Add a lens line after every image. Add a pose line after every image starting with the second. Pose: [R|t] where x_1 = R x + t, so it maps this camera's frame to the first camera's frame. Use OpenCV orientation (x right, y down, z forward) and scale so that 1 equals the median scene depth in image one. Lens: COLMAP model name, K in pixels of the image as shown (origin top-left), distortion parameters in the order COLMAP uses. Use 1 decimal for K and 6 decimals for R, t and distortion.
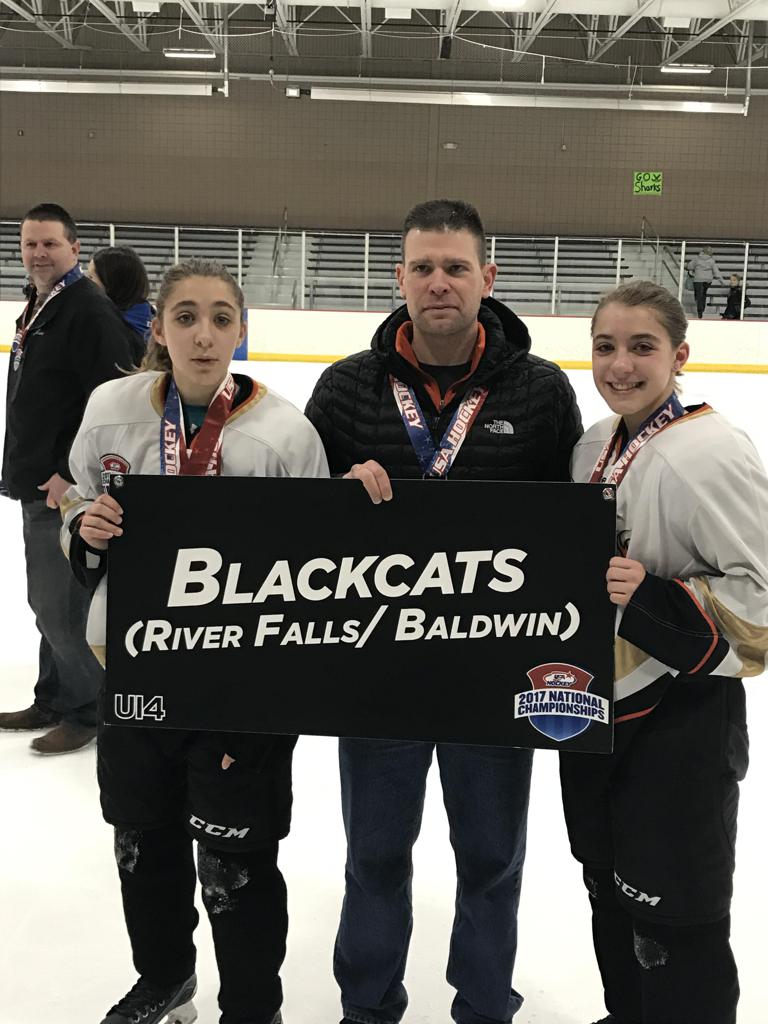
lens RADIAL K [[1330.9, 0, 384.0], [0, 1330.9, 512.0], [0, 0, 1]] dist [0.035616, -0.036654]
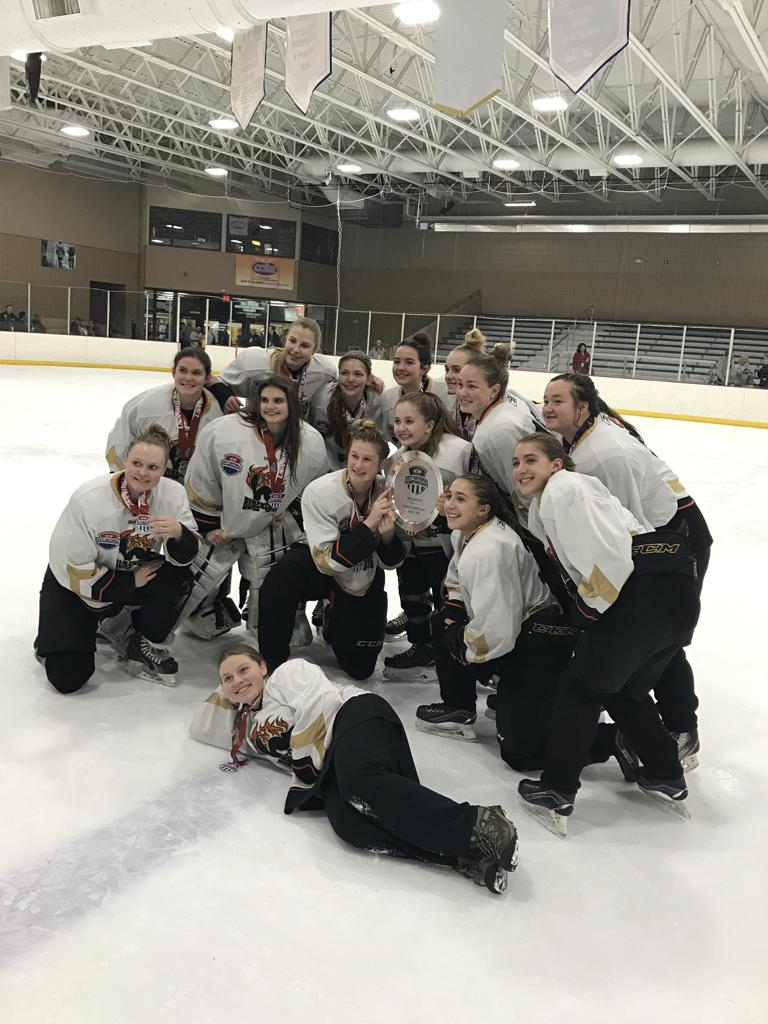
lens RADIAL K [[945.6, 0, 384.0], [0, 945.6, 512.0], [0, 0, 1]] dist [0.001411, -0.000647]
pose [[0.857084, 0.120911, -0.500787, 0.232927], [-0.129909, 0.991380, 0.017026, 0.005961], [0.498529, 0.050464, 0.865403, 0.002553]]
